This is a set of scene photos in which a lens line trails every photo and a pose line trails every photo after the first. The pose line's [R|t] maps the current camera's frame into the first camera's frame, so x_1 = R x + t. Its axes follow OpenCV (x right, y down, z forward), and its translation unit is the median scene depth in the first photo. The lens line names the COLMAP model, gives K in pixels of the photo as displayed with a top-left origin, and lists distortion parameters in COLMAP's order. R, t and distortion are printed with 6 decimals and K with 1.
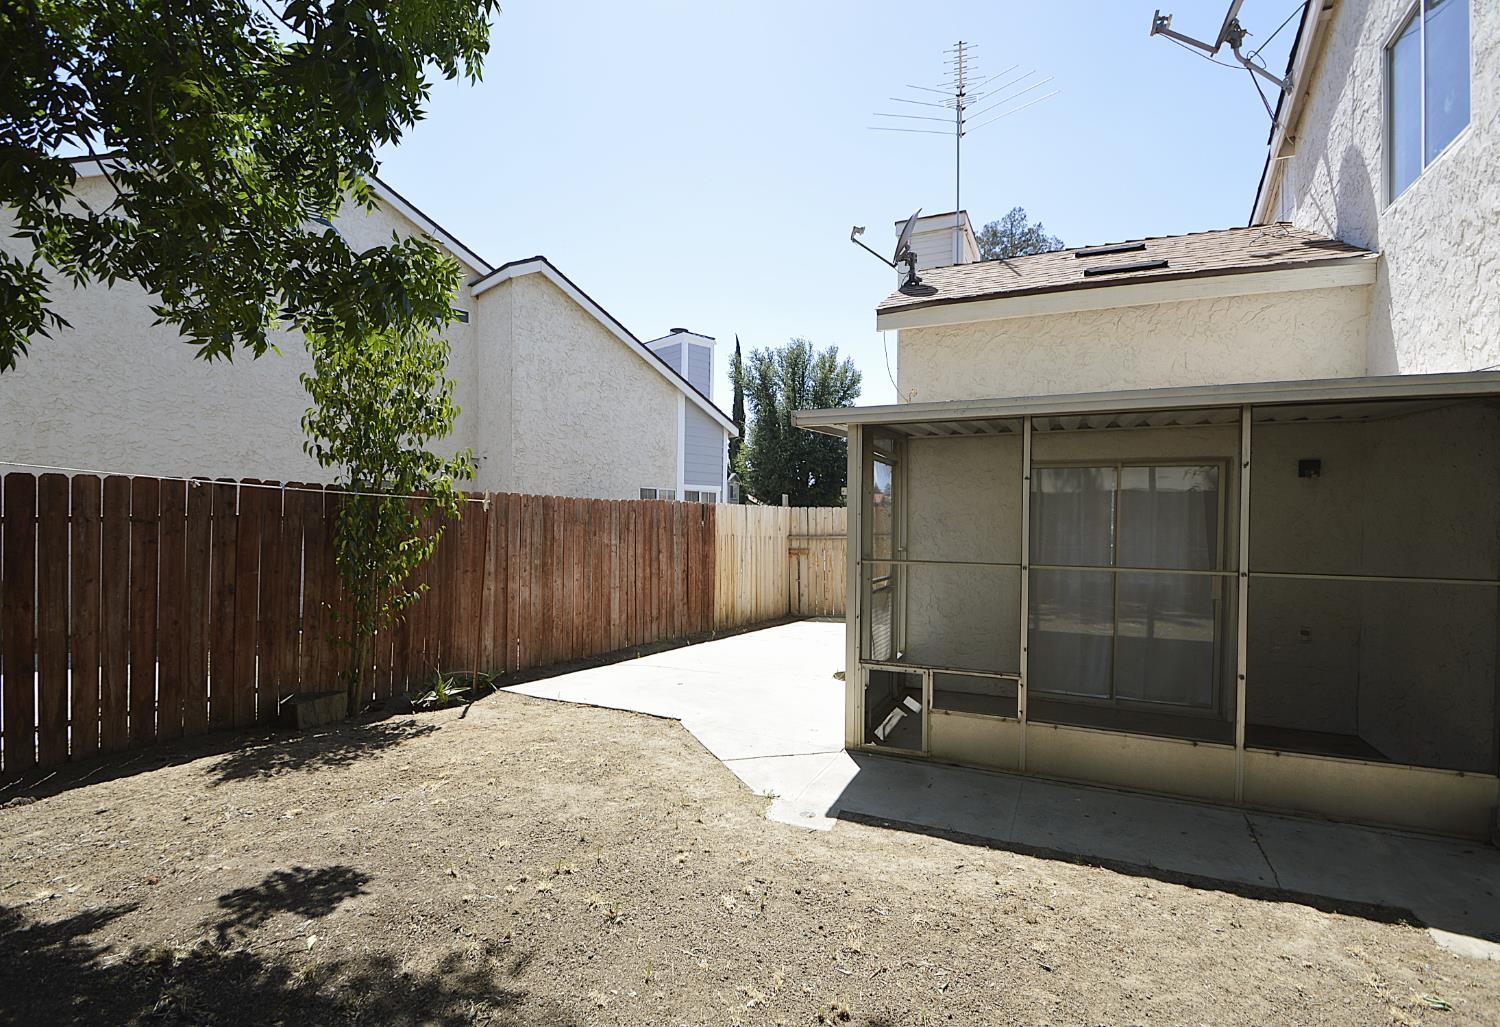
lens RADIAL K [[687.3, 0, 750.4], [0, 687.3, 529.0], [0, 0, 1]] dist [0.010044, -0.013652]
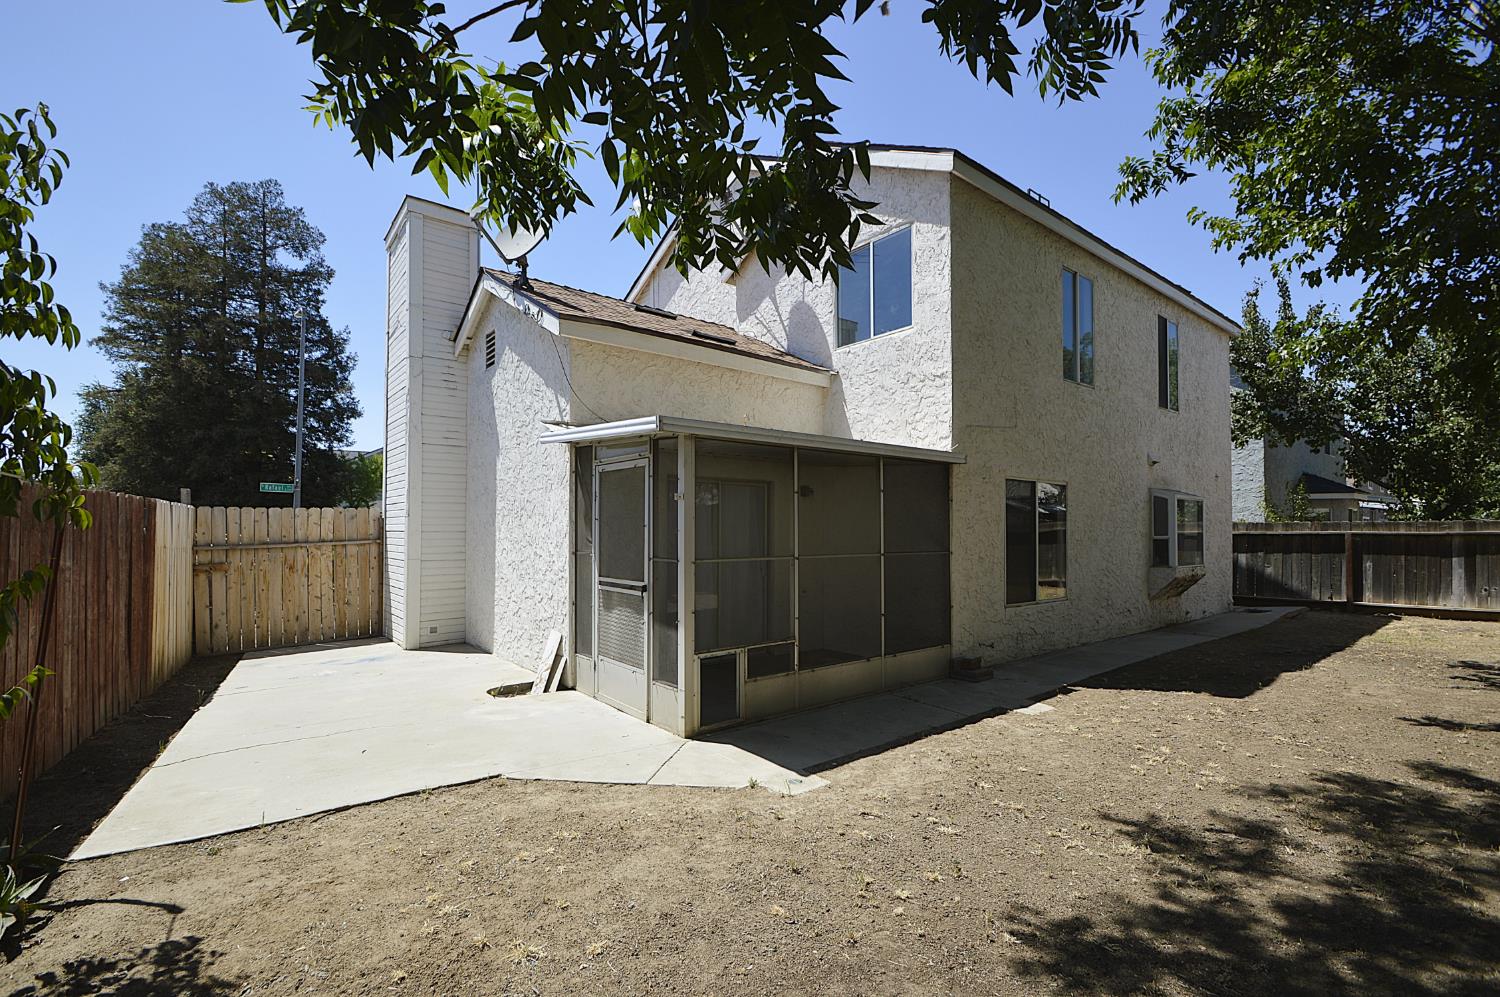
lens RADIAL K [[665.1, 0, 734.8], [0, 665.1, 519.5], [0, 0, 1]] dist [0.010022, -0.015368]
pose [[0.465570, 0.003667, 0.885004, -0.742342], [0.013768, 0.999840, -0.011386, -0.006176], [-0.884904, 0.017486, 0.465445, 0.447798]]
